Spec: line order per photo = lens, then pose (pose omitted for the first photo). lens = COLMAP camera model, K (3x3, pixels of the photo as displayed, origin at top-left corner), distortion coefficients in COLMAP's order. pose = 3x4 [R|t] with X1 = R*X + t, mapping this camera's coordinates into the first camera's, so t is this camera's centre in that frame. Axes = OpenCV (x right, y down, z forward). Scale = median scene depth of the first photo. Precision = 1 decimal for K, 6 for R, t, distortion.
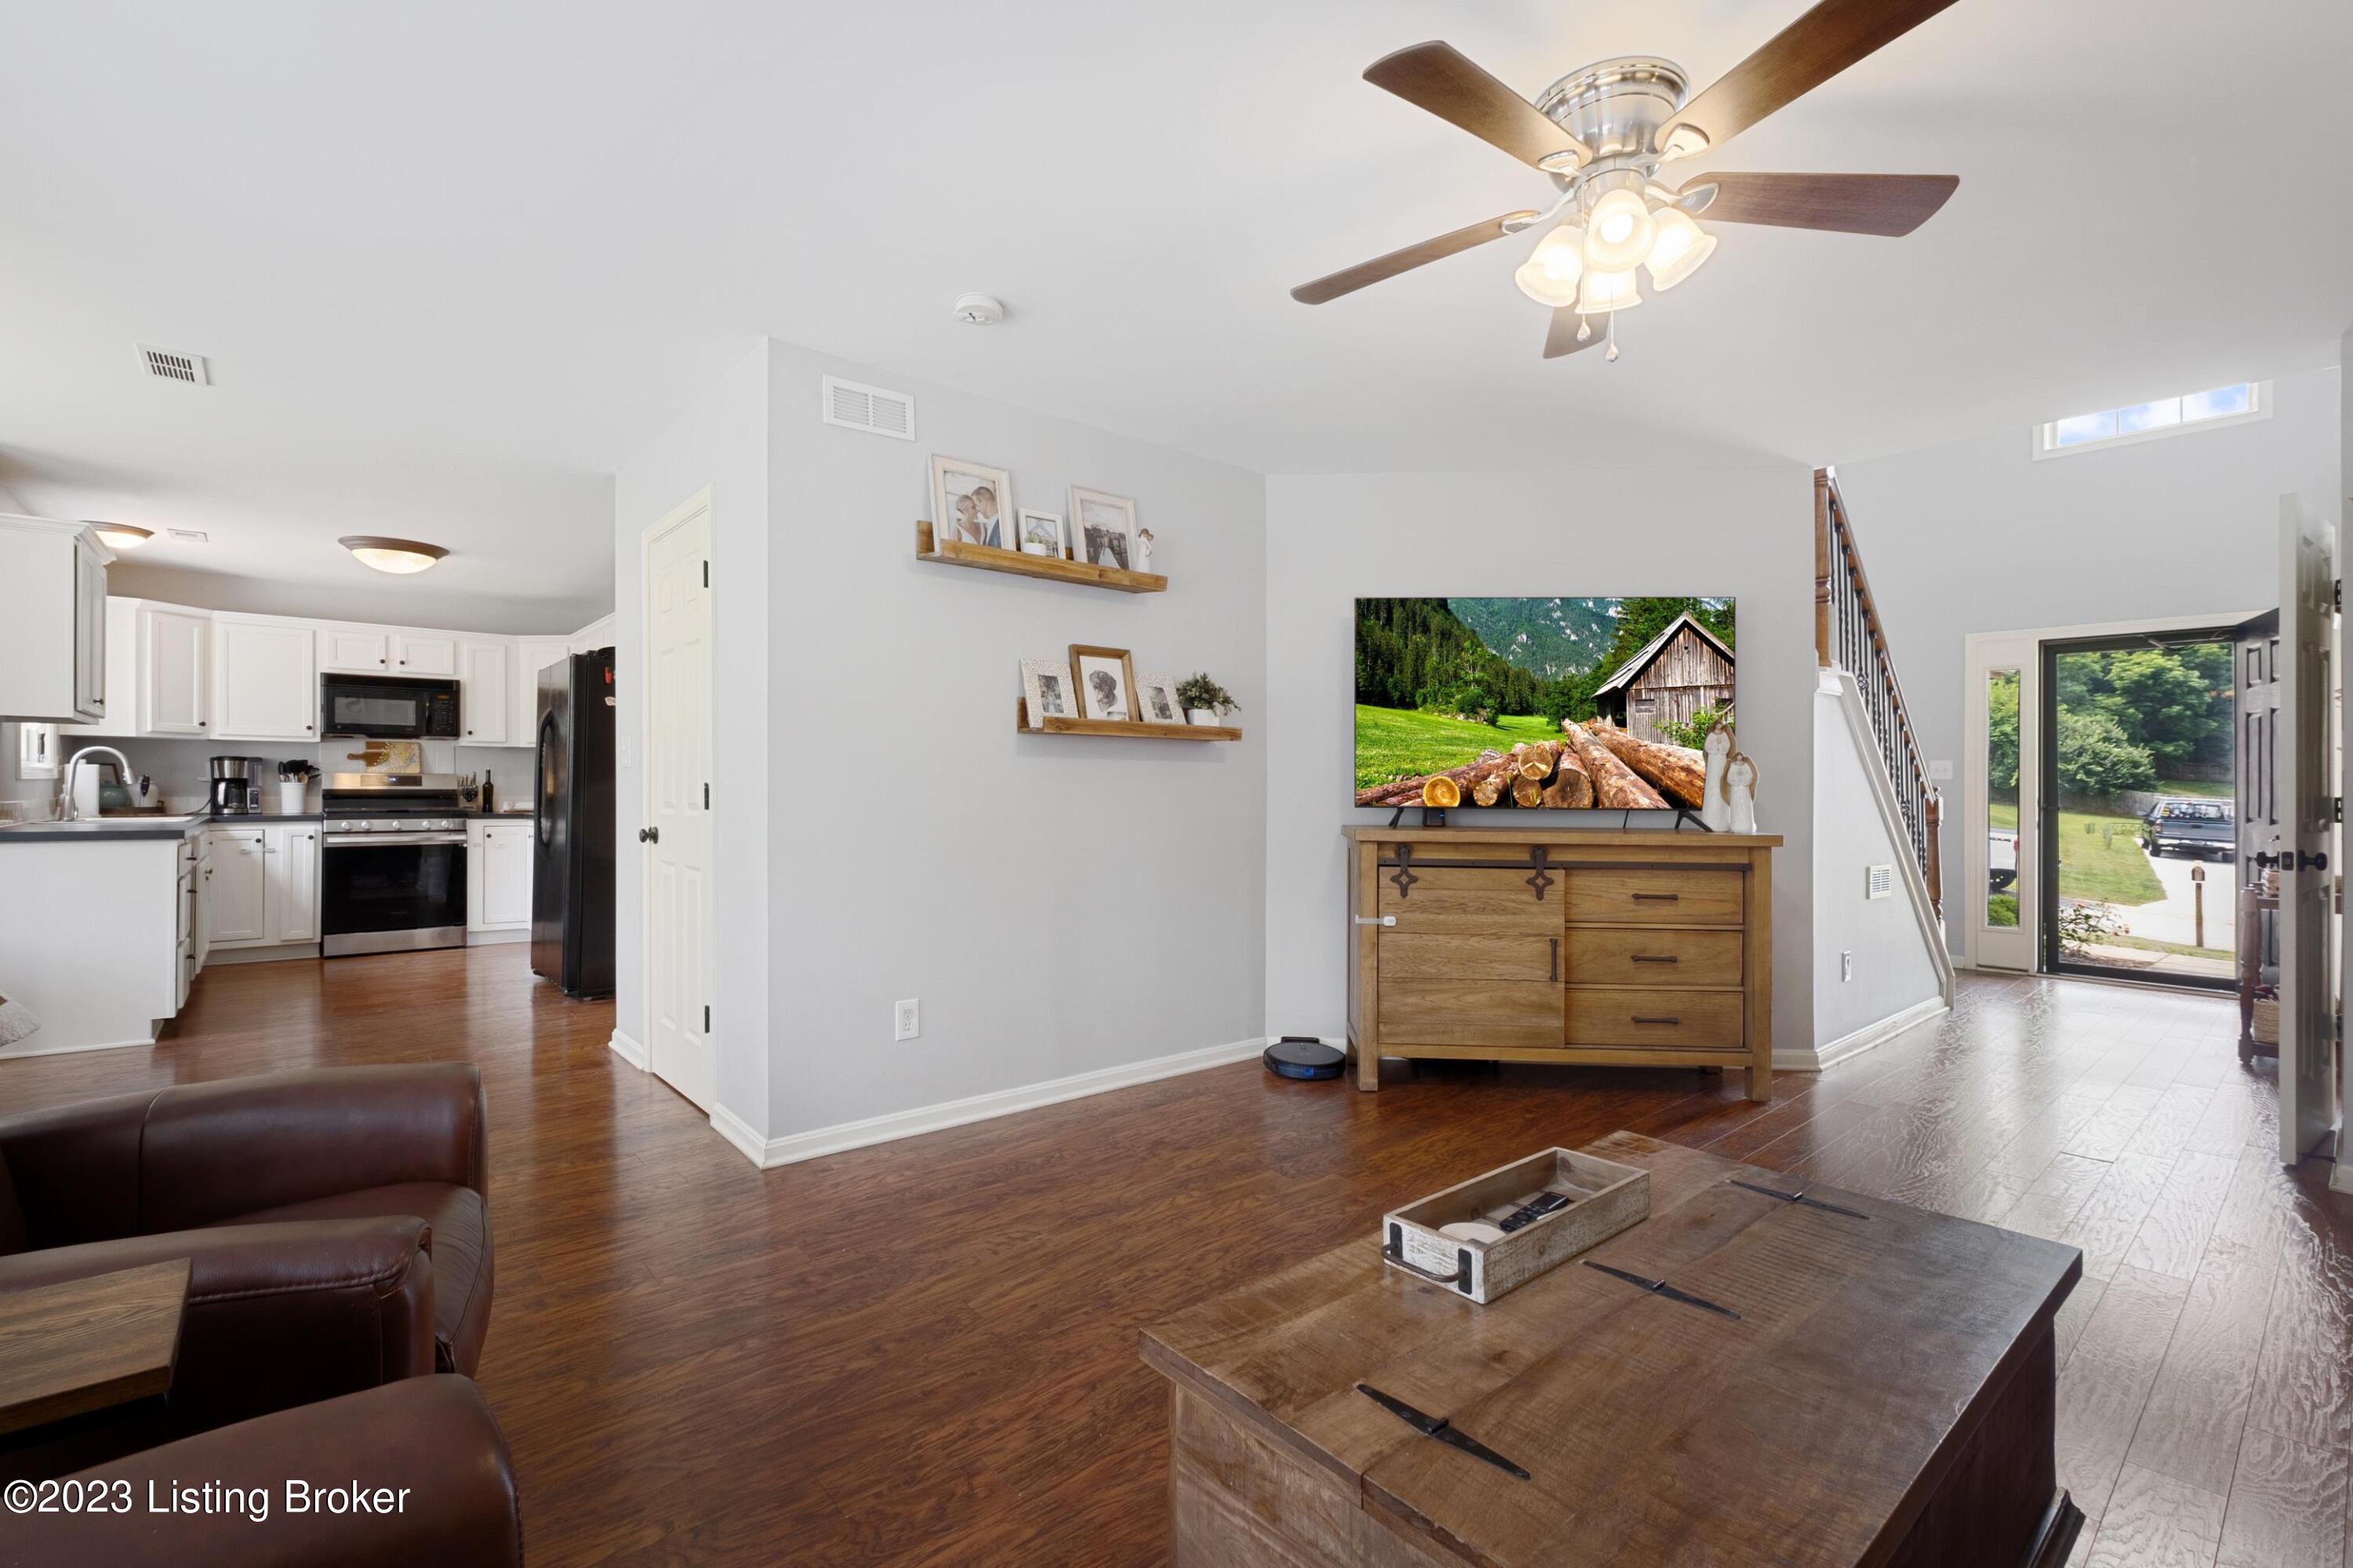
lens RADIAL K [[1059.3, 0, 1169.9], [0, 1059.3, 789.9], [0, 0, 1]] dist [0.002086, -0.000135]
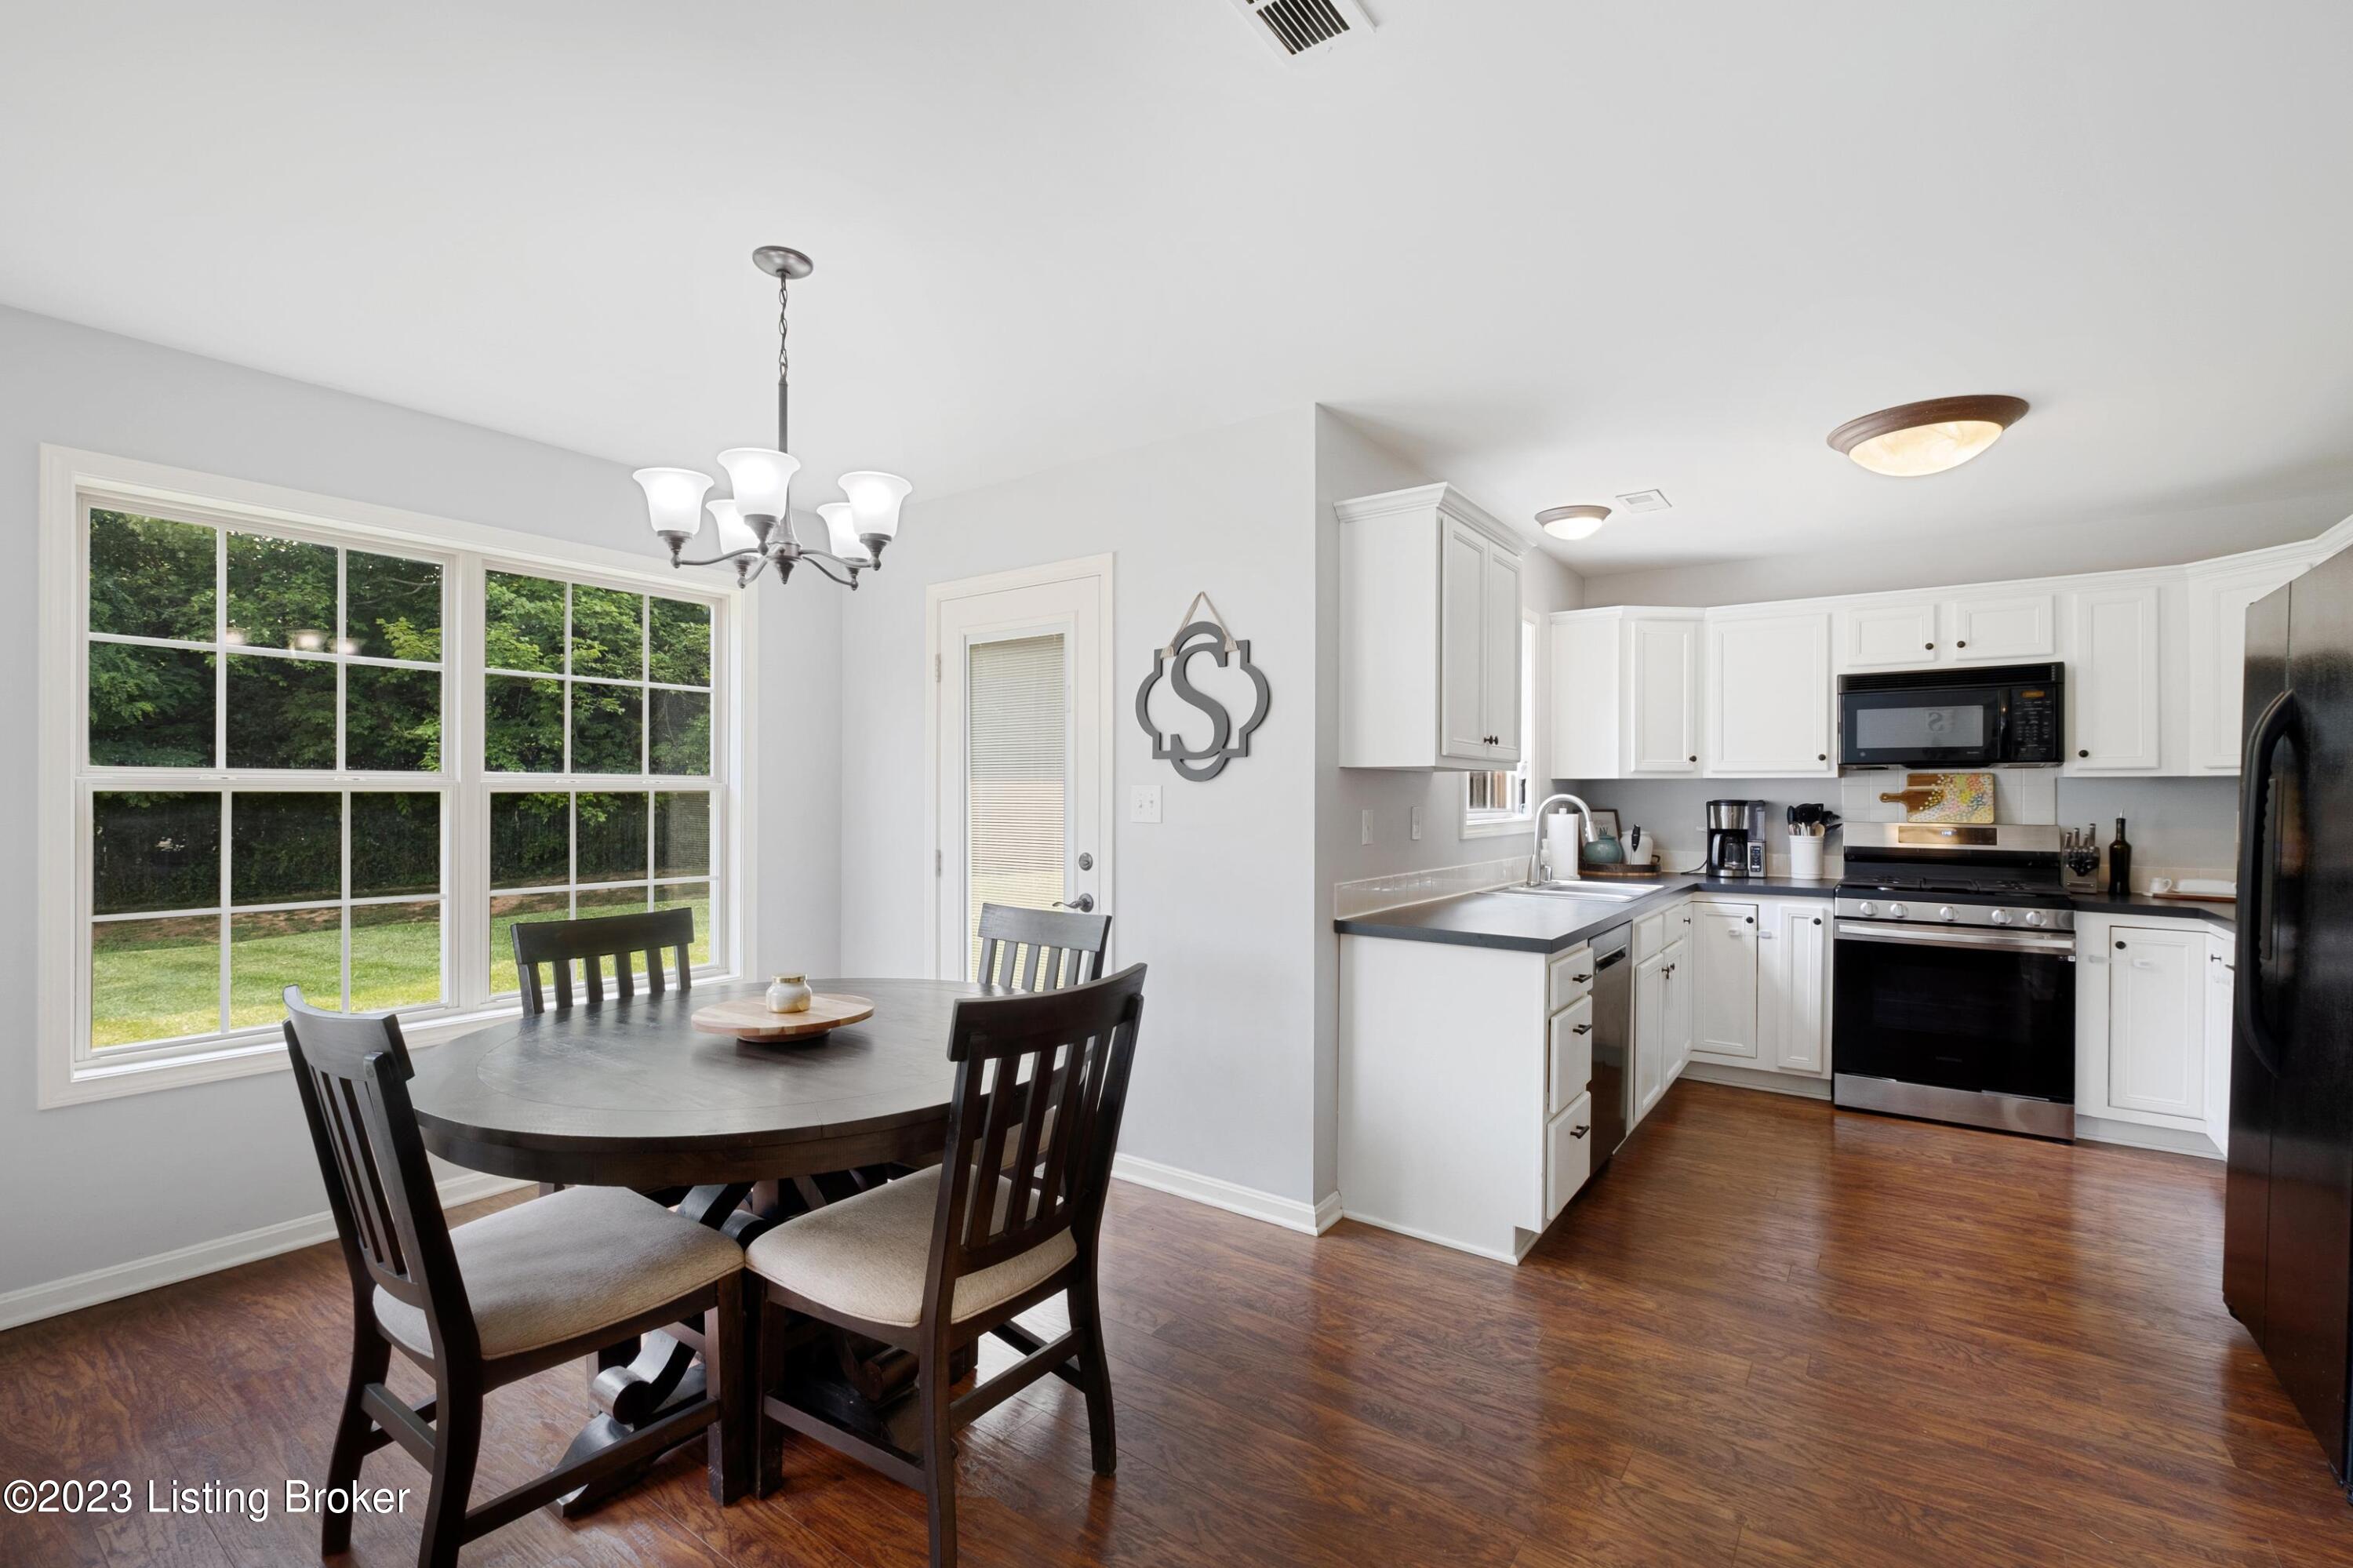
lens RADIAL K [[1011.9, 0, 1170.2], [0, 1011.9, 792.5], [0, 0, 1]] dist [-0.012847, -0.000182]
pose [[0.229806, -0.003507, -0.973230, -0.264030], [-0.006167, 0.999968, -0.005059, -0.028631], [0.973217, 0.007165, 0.229777, 0.420864]]
